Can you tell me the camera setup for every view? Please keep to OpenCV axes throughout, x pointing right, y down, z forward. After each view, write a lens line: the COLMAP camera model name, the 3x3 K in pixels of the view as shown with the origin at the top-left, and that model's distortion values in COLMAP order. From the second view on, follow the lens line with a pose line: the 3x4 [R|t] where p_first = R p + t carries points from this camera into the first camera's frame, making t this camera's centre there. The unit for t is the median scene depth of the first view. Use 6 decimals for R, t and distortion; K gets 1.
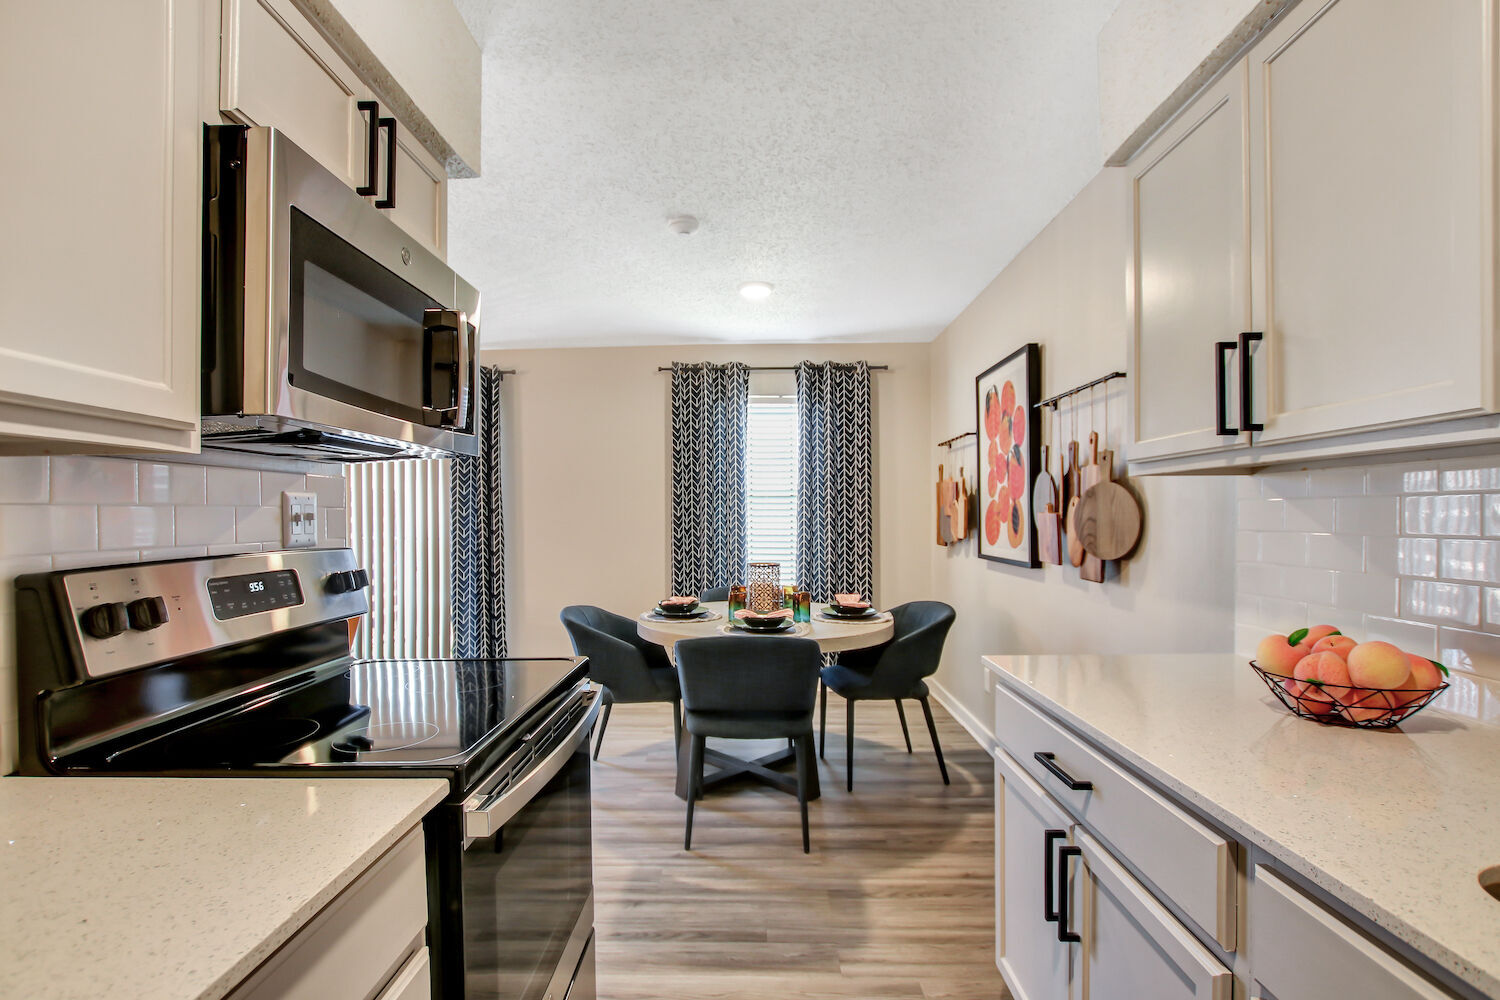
lens RADIAL K [[739.2, 0, 744.9], [0, 739.2, 511.4], [0, 0, 1]] dist [0.000637, -0.000033]
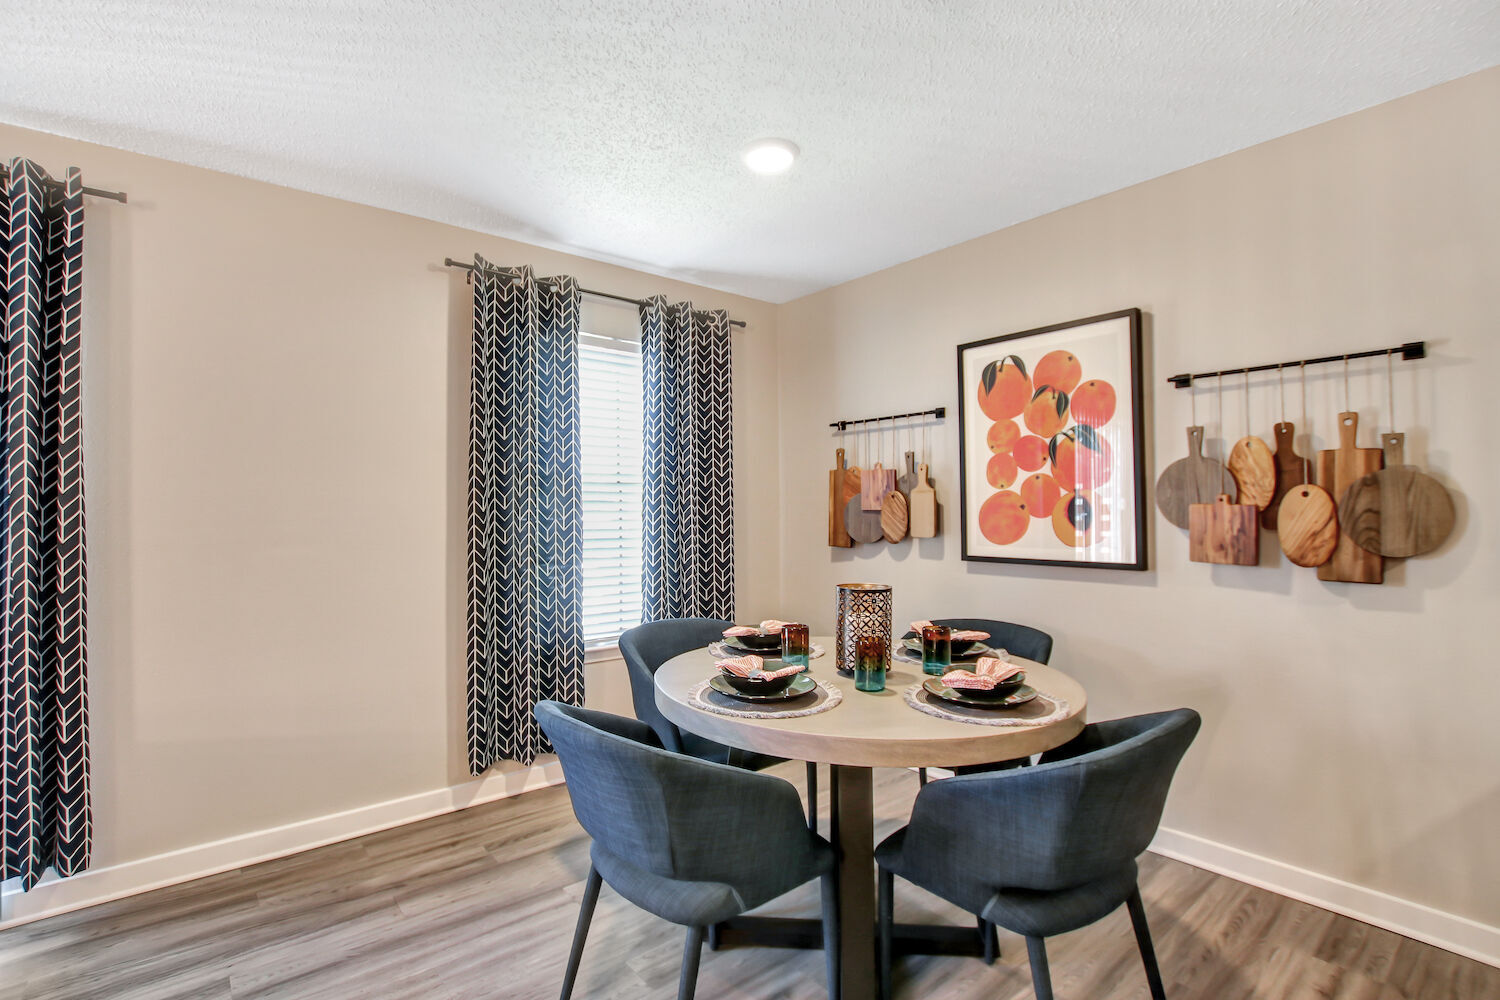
lens RADIAL K [[739.2, 0, 744.9], [0, 739.2, 511.4], [0, 0, 1]] dist [0.000637, -0.000033]
pose [[0.747503, -0.007212, 0.664219, -0.388859], [0.007966, 0.999966, 0.001892, 0.002232], [-0.664210, 0.003877, 0.747536, 0.497165]]
